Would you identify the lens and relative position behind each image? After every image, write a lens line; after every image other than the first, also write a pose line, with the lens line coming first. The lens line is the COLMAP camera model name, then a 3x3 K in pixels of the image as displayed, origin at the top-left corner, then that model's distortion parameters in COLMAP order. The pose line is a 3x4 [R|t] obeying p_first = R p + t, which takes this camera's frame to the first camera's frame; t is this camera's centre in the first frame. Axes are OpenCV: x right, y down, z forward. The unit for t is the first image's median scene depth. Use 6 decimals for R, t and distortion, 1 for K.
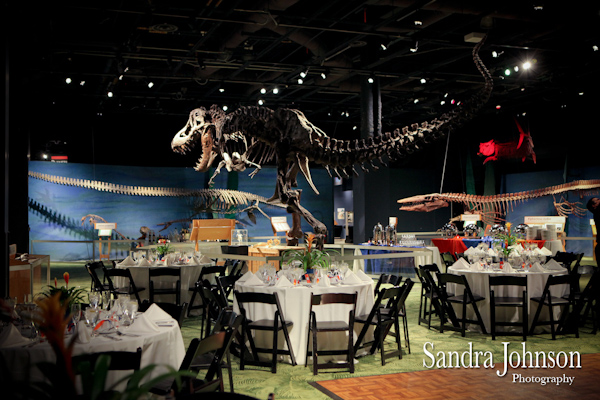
lens RADIAL K [[728.8, 0, 300.2], [0, 728.8, 201.2], [0, 0, 1]] dist [0.011359, 0.000000]
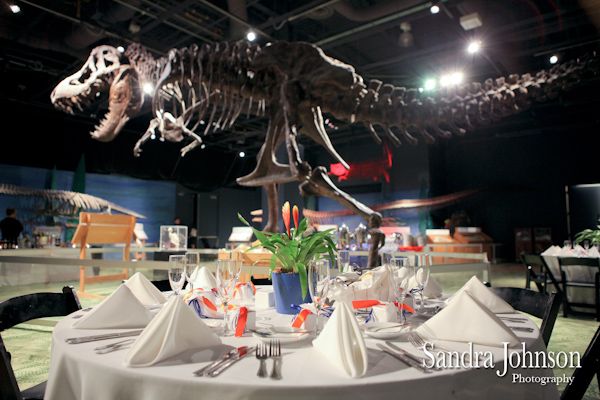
lens RADIAL K [[412.0, 0, 305.6], [0, 412.0, 212.1], [0, 0, 1]] dist [-0.052918, 0.003707]
pose [[0.852670, 0.044624, 0.520541, -0.171267], [-0.019730, 0.998385, -0.053269, 0.042817], [-0.522078, 0.035150, 0.852173, 0.595673]]
